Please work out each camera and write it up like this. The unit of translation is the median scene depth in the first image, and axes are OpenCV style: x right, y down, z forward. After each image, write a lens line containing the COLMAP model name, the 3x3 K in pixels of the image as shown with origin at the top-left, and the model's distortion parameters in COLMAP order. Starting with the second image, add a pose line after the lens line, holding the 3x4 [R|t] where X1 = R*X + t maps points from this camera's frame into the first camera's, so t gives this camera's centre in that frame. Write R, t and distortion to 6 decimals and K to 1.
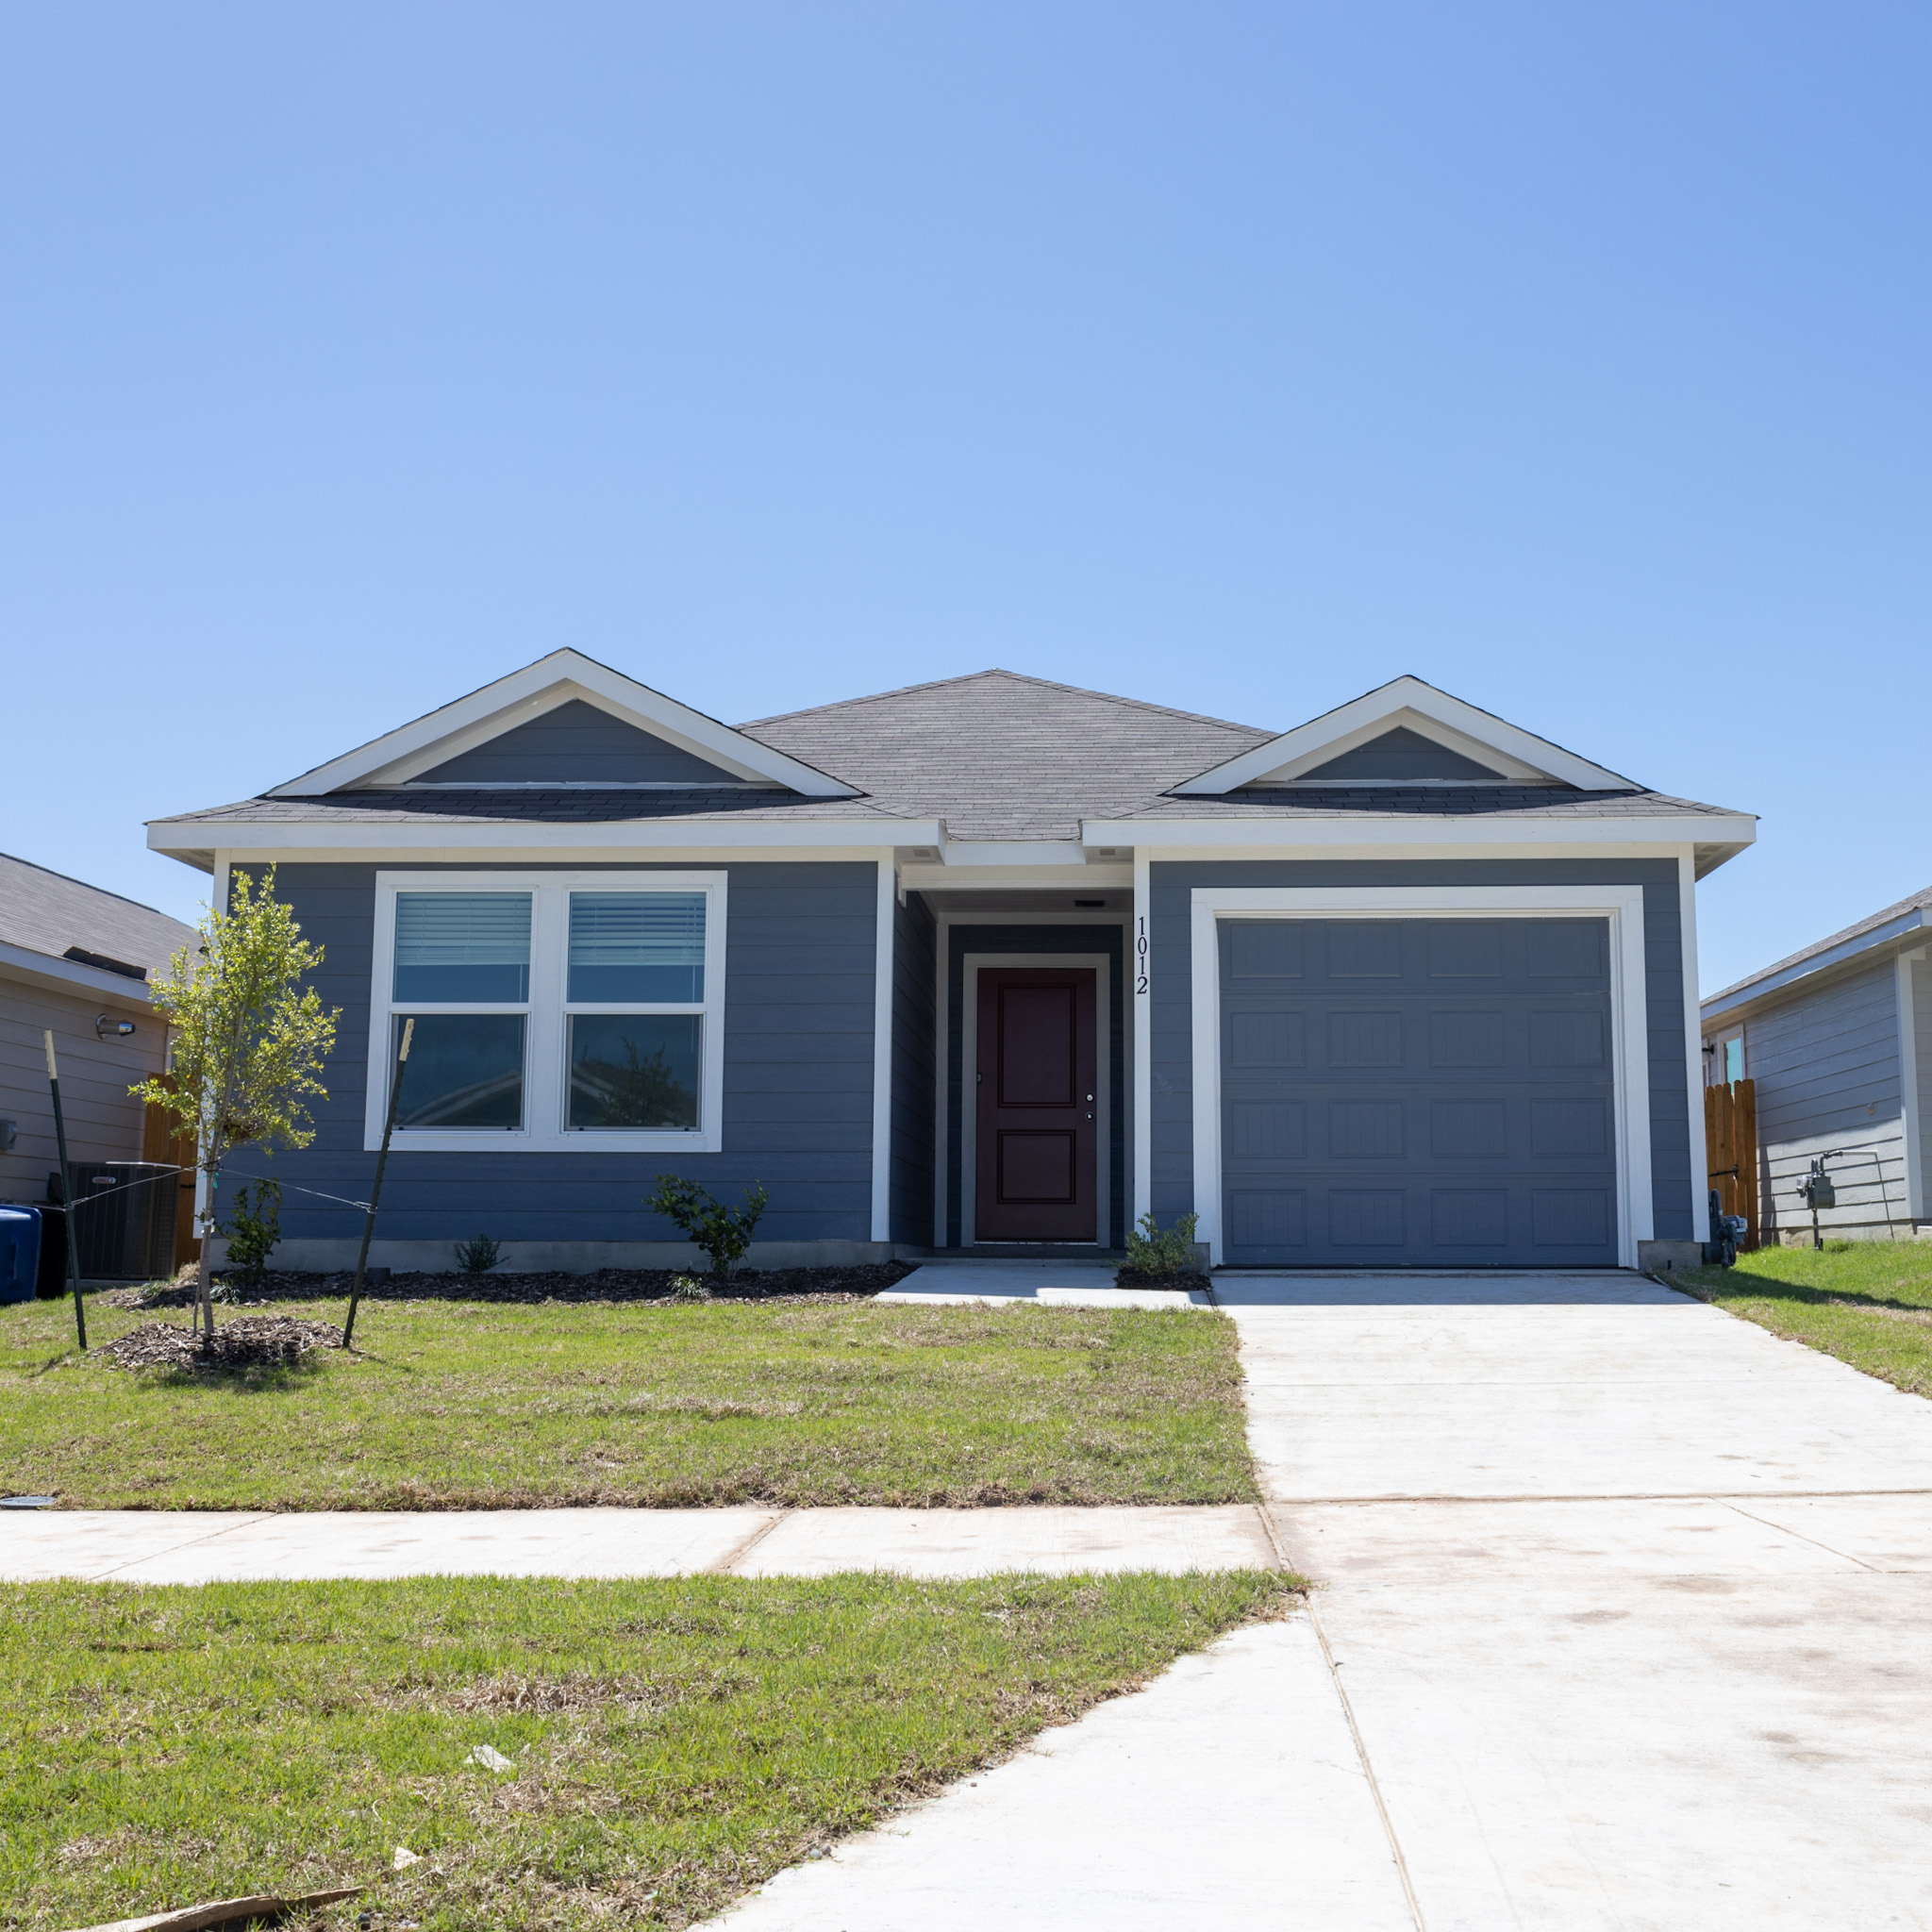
lens RADIAL K [[2235.0, 0, 966.0], [0, 2235.0, 966.0], [0, 0, 1]] dist [-0.000284, -0.000111]
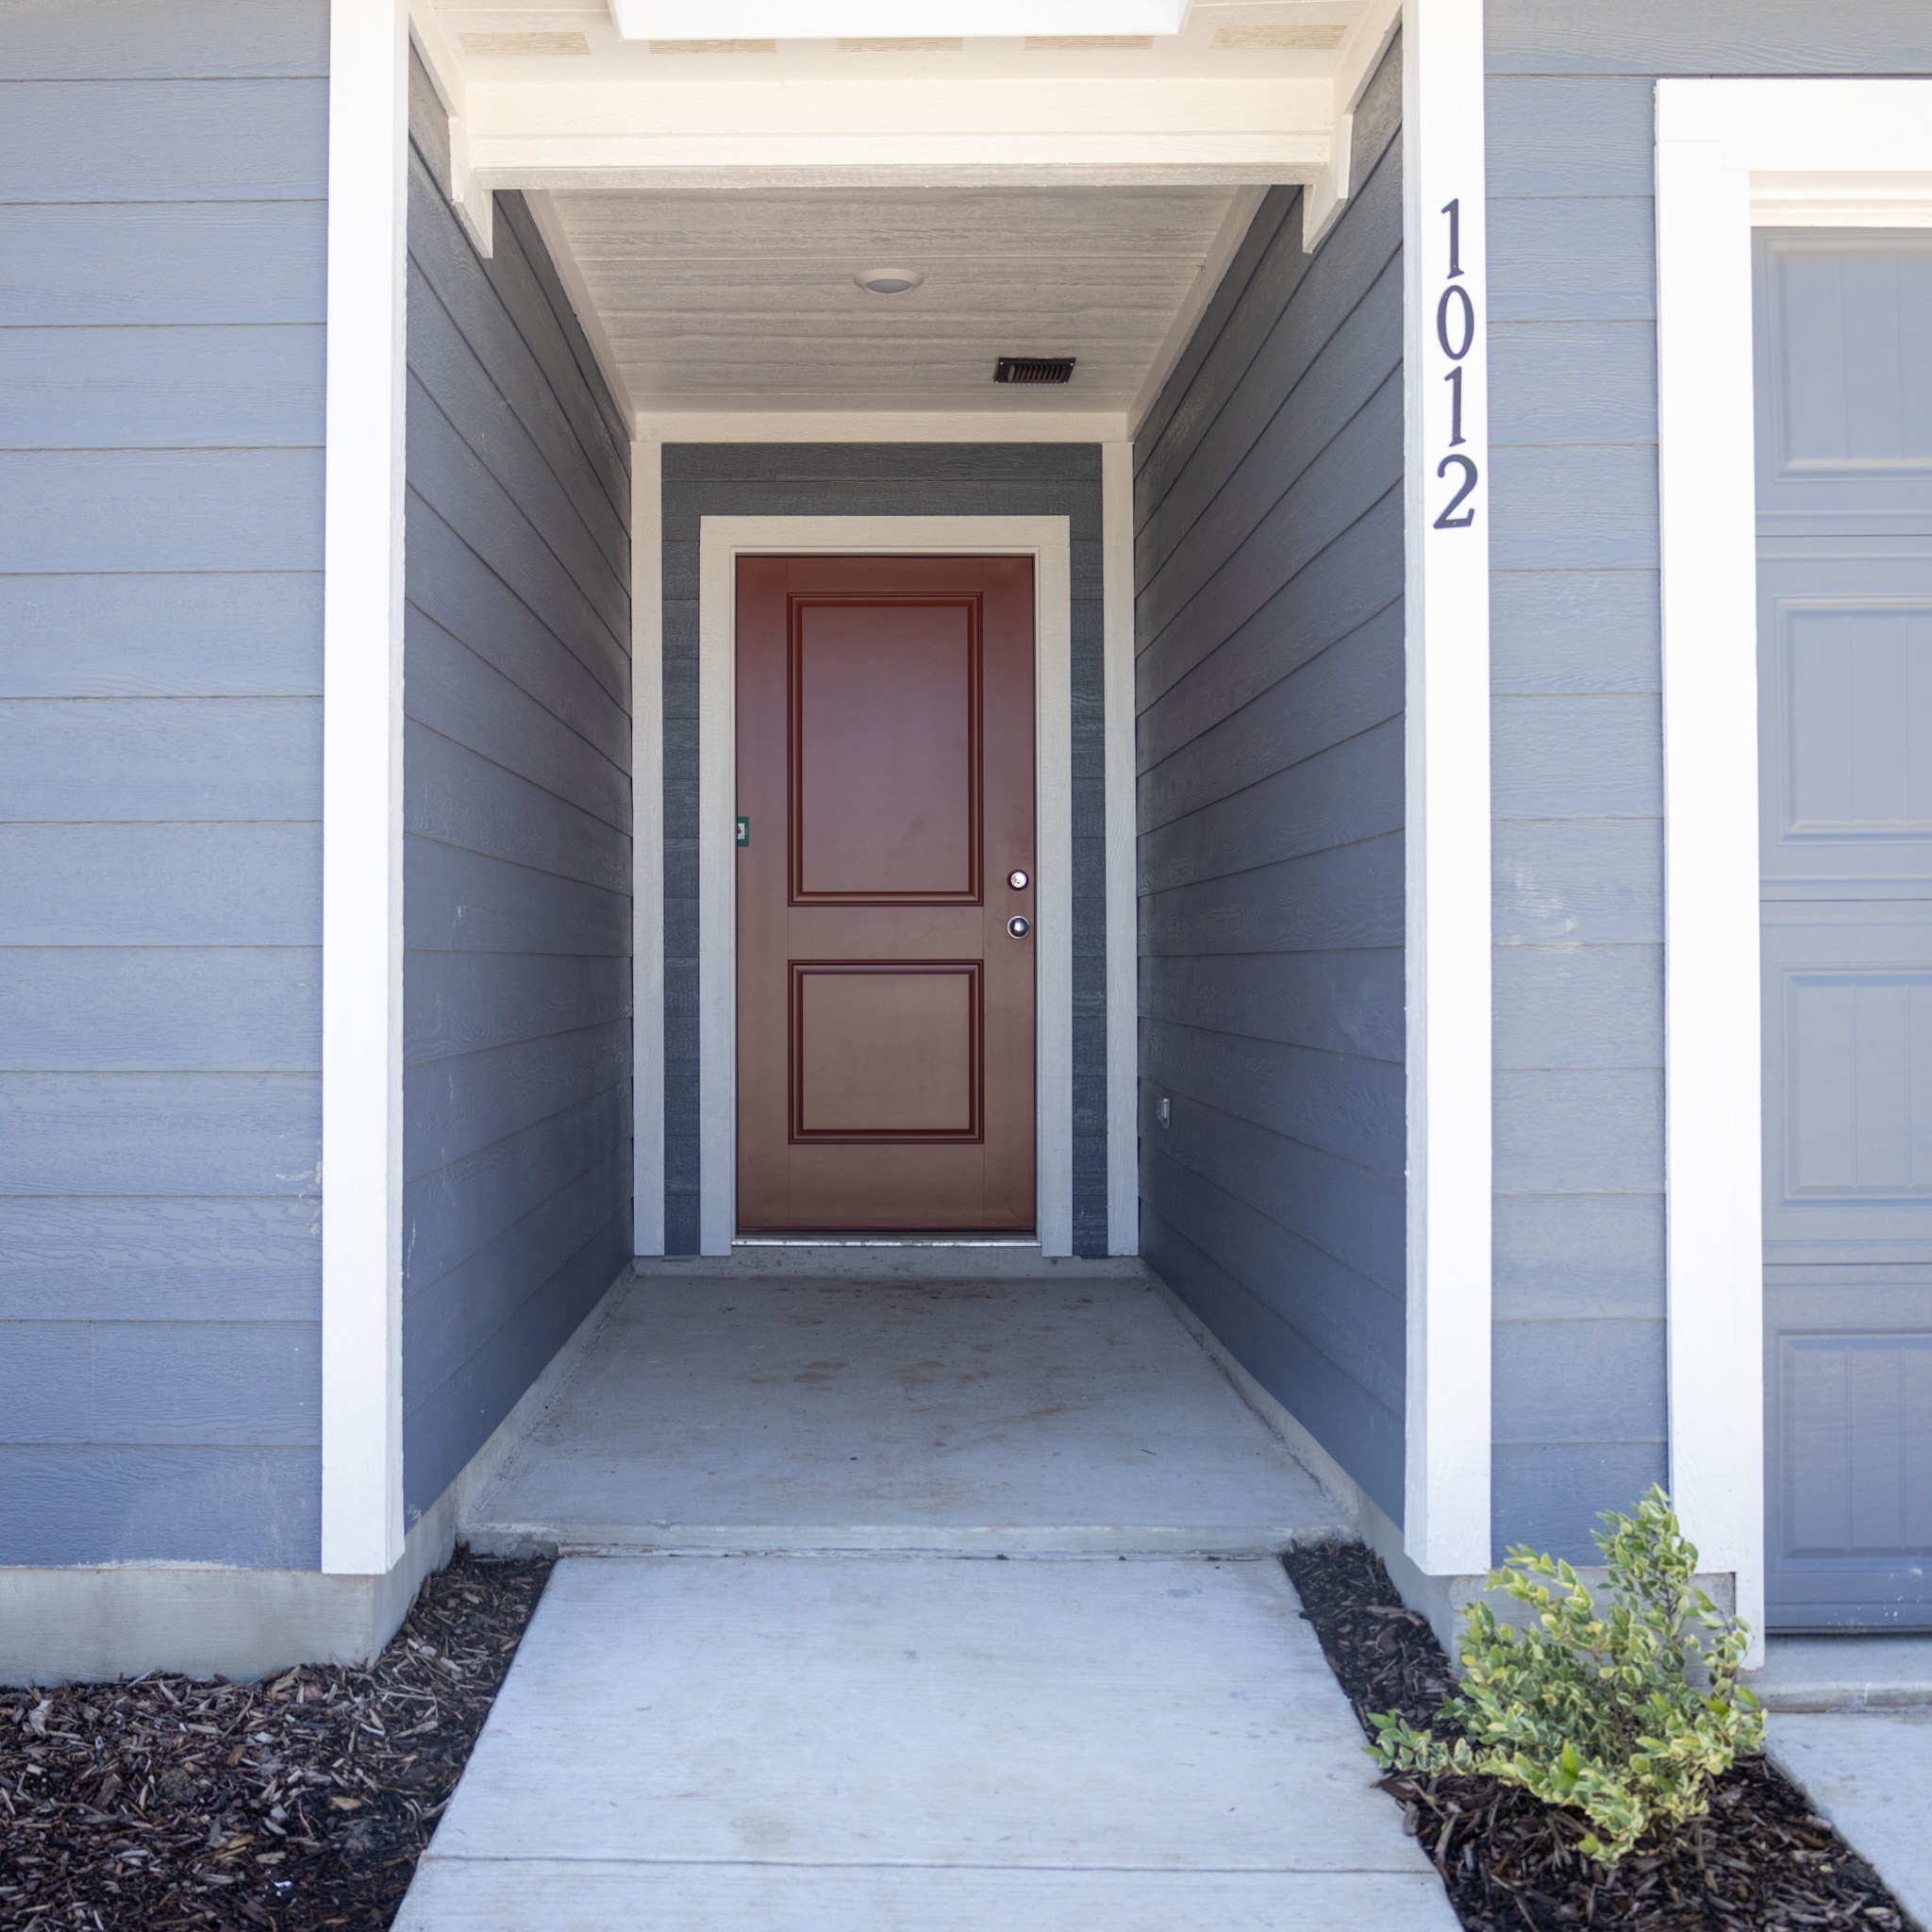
lens RADIAL K [[2167.6, 0, 879.6], [0, 2167.6, 964.4], [0, 0, 1]] dist [-0.002611, -0.004920]
pose [[0.996794, -0.009204, 0.079474, -0.000574], [-0.001496, 0.991044, 0.133528, 0.021984], [-0.079991, -0.133219, 0.987853, 0.613847]]
